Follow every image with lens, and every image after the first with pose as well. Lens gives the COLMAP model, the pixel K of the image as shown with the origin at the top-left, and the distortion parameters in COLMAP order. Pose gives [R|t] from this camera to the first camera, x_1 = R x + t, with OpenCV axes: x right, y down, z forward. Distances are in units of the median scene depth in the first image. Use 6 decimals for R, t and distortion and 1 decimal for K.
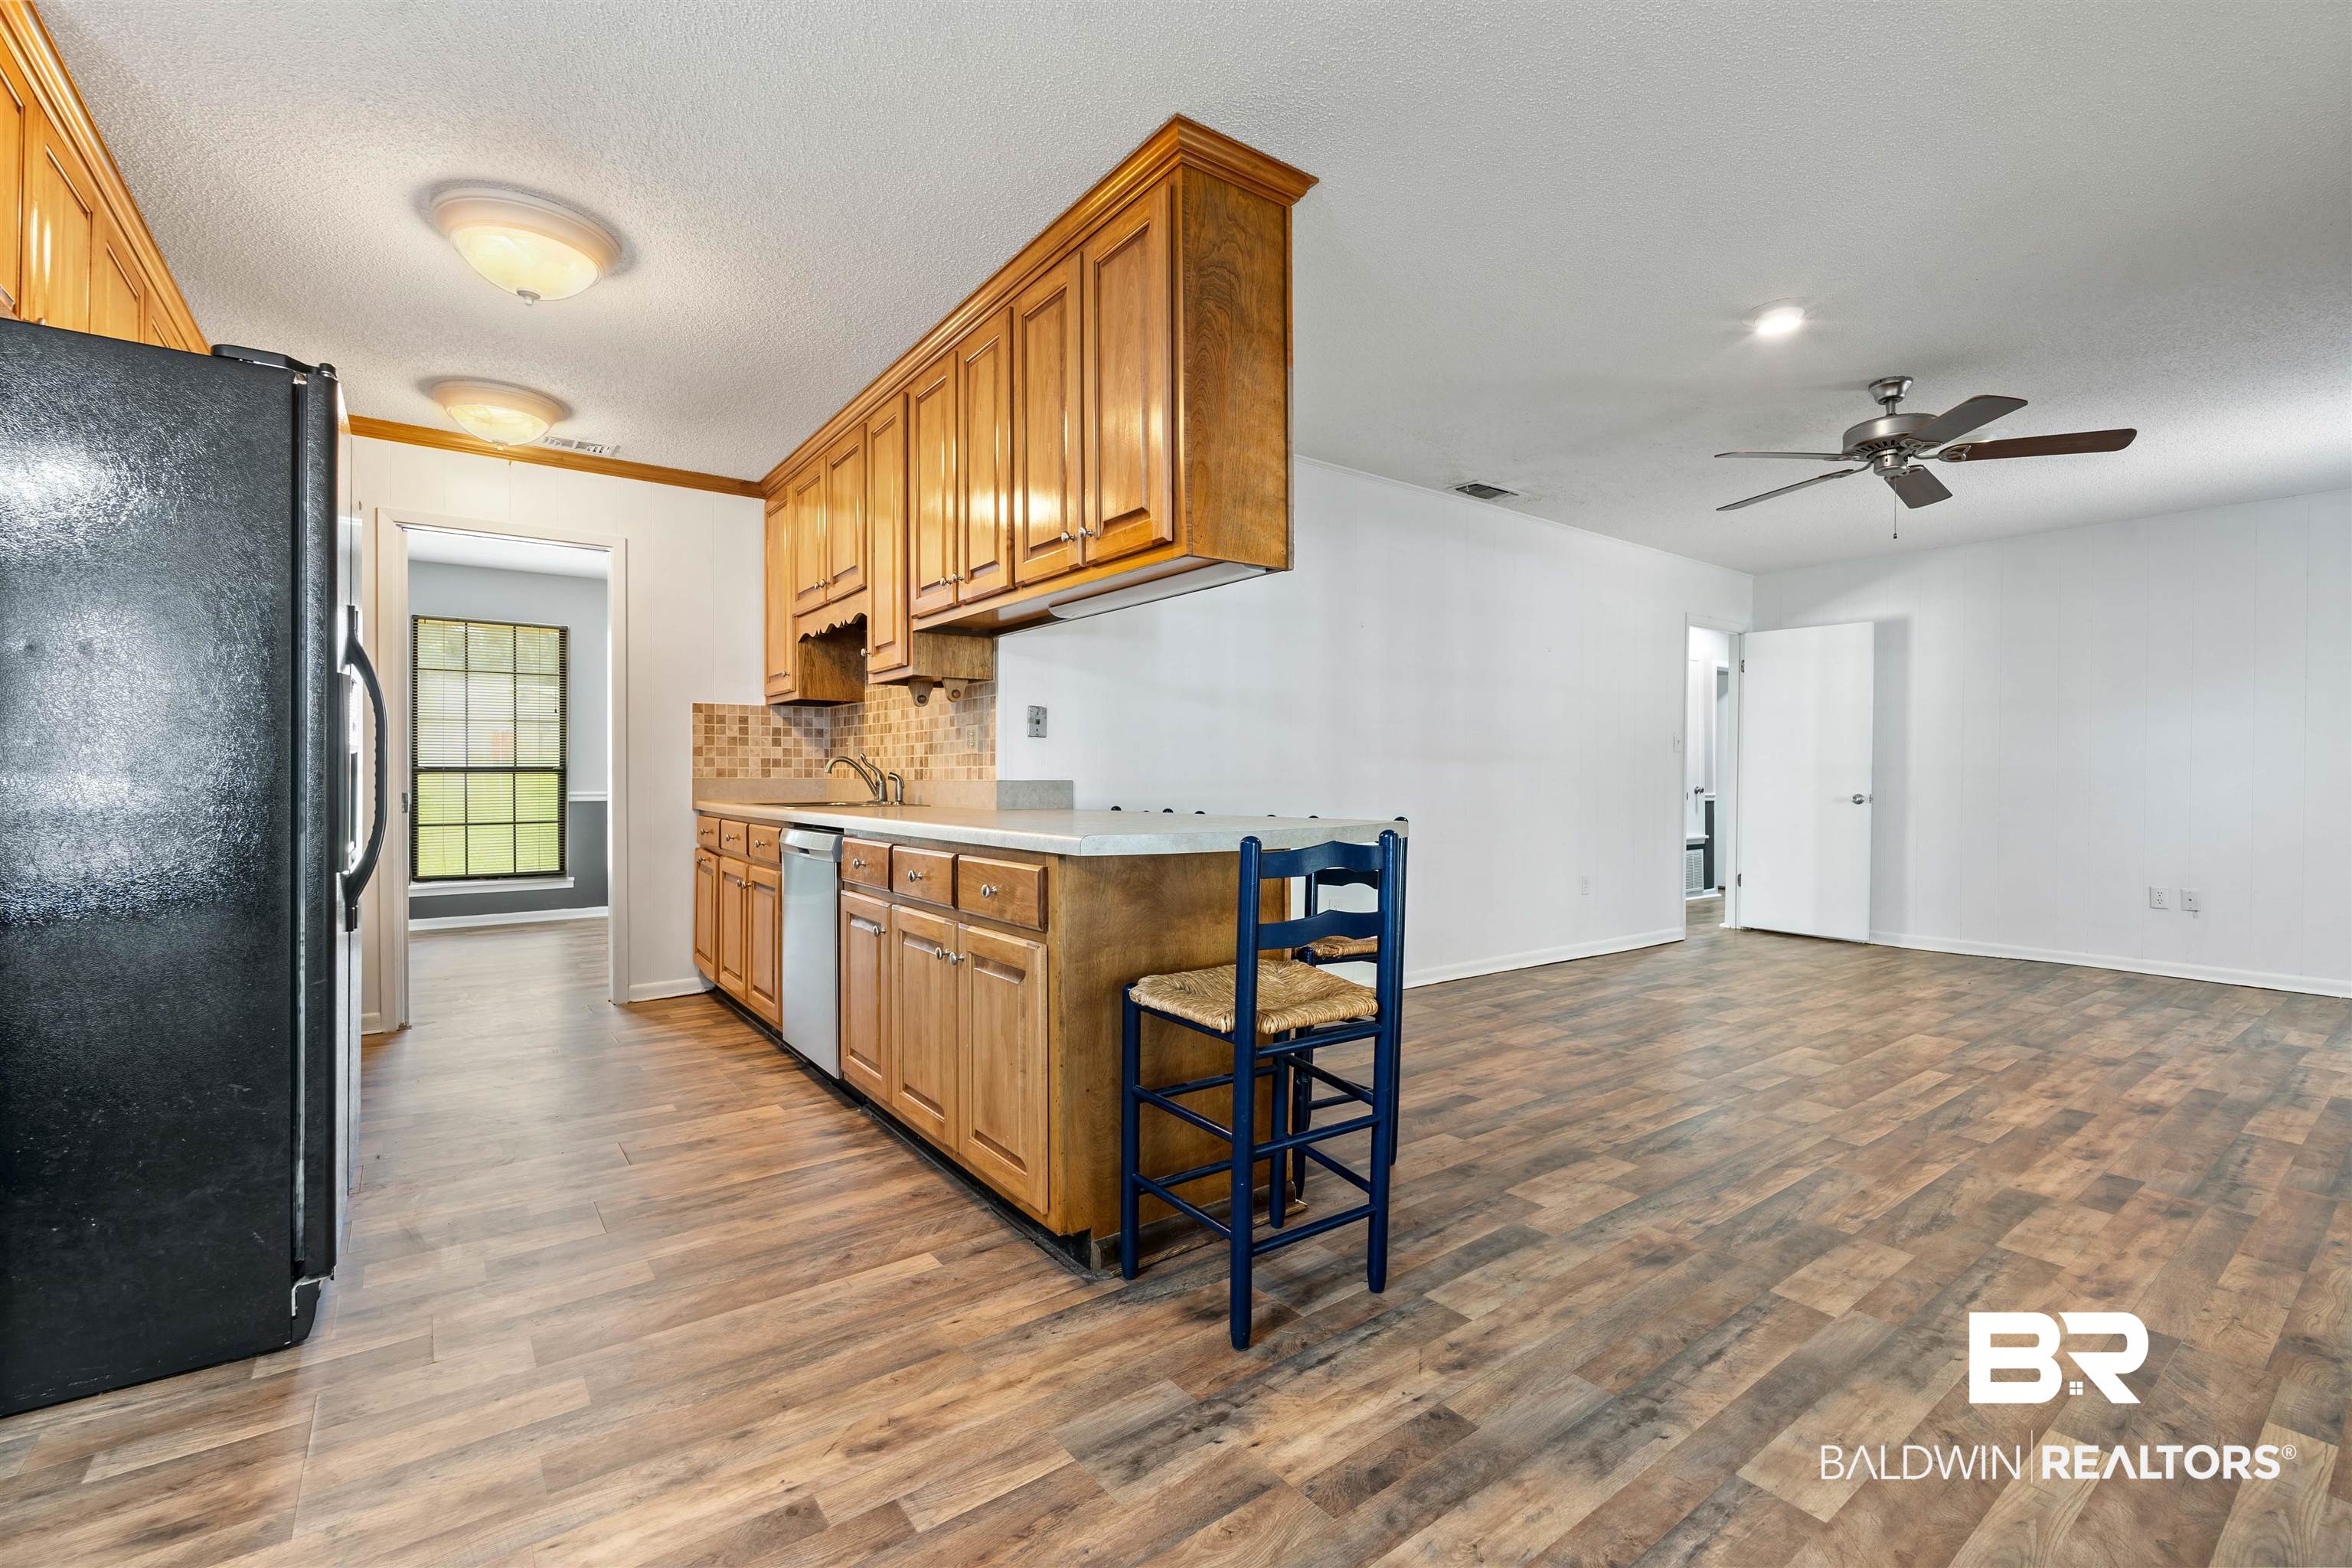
lens RADIAL K [[1033.8, 0, 1195.8], [0, 1033.8, 779.0], [0, 0, 1]] dist [-0.001379, -0.000538]
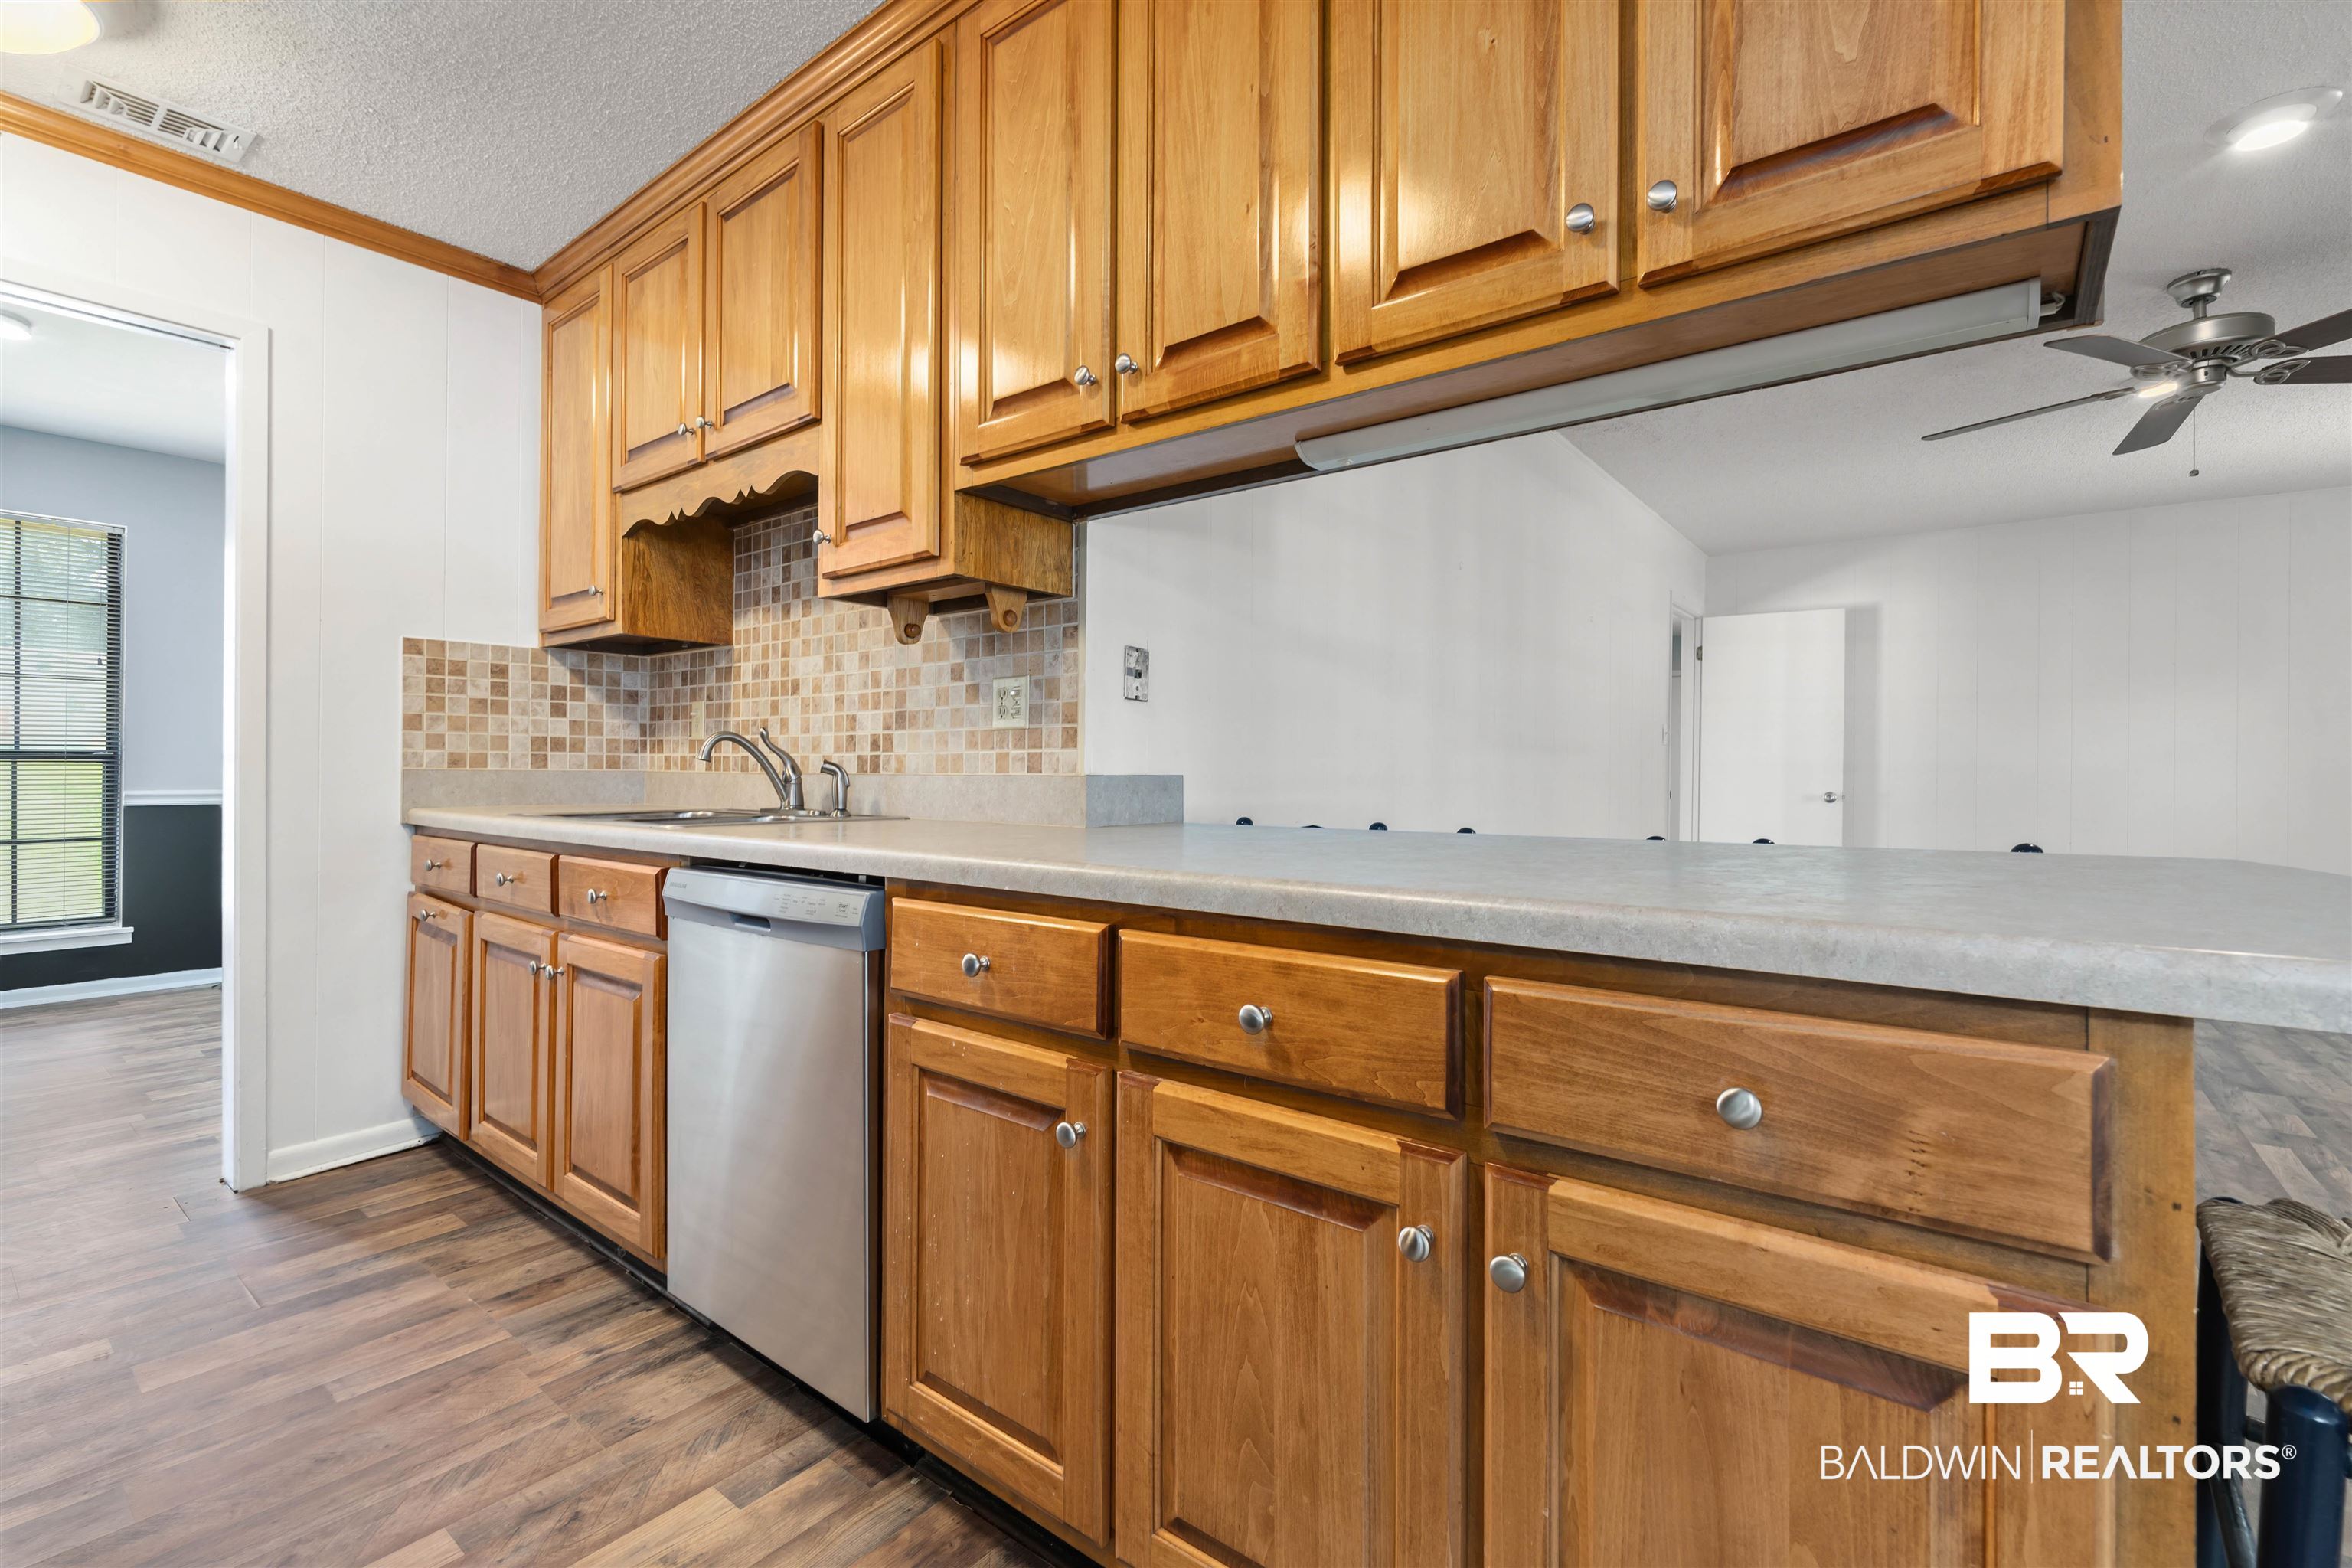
lens RADIAL K [[1033.8, 0, 1201.1], [0, 1033.8, 766.4], [0, 0, 1]] dist [-0.001379, -0.000538]
pose [[0.964699, 0.005039, 0.263307, -0.272722], [-0.003101, 0.999965, -0.007777, 0.000965], [-0.263337, 0.006686, 0.964681, 0.431368]]
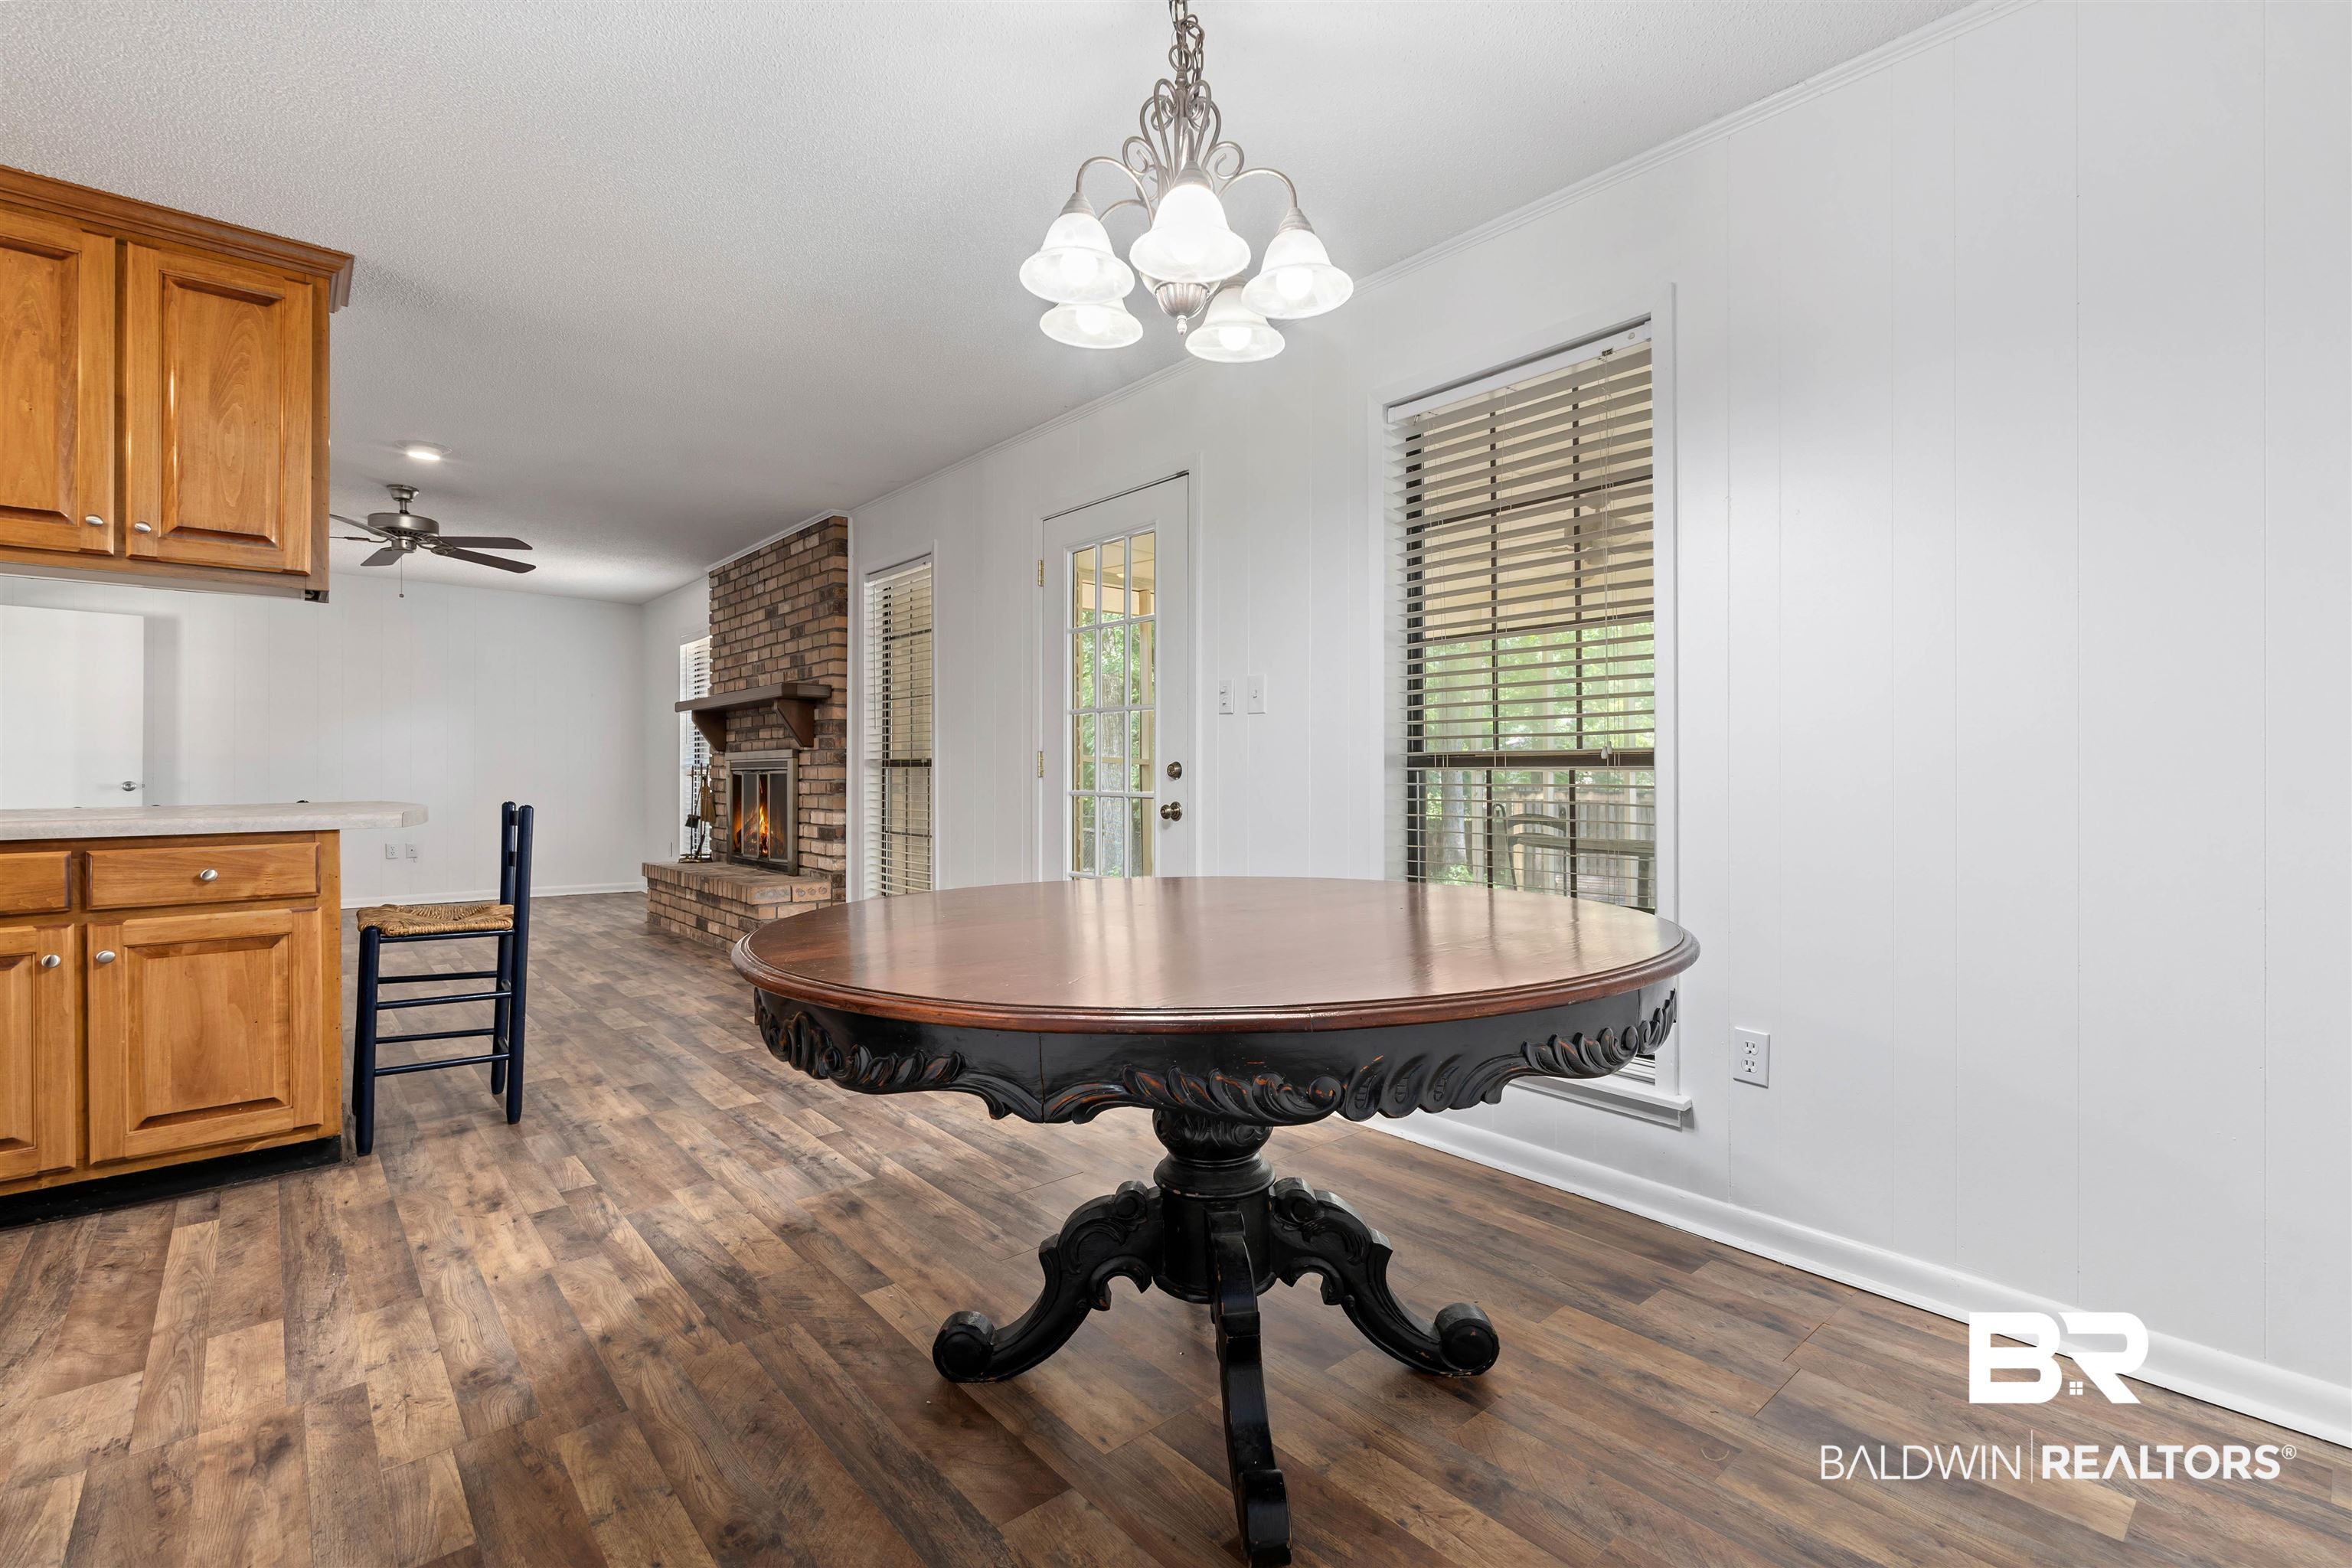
lens RADIAL K [[1033.8, 0, 1164.6], [0, 1033.8, 775.7], [0, 0, 1]] dist [-0.001379, -0.000538]
pose [[-0.059461, -0.010685, 0.998173, -0.797939], [-0.001162, 0.999943, 0.010635, -0.005484], [-0.998230, -0.000528, -0.059470, 0.038968]]
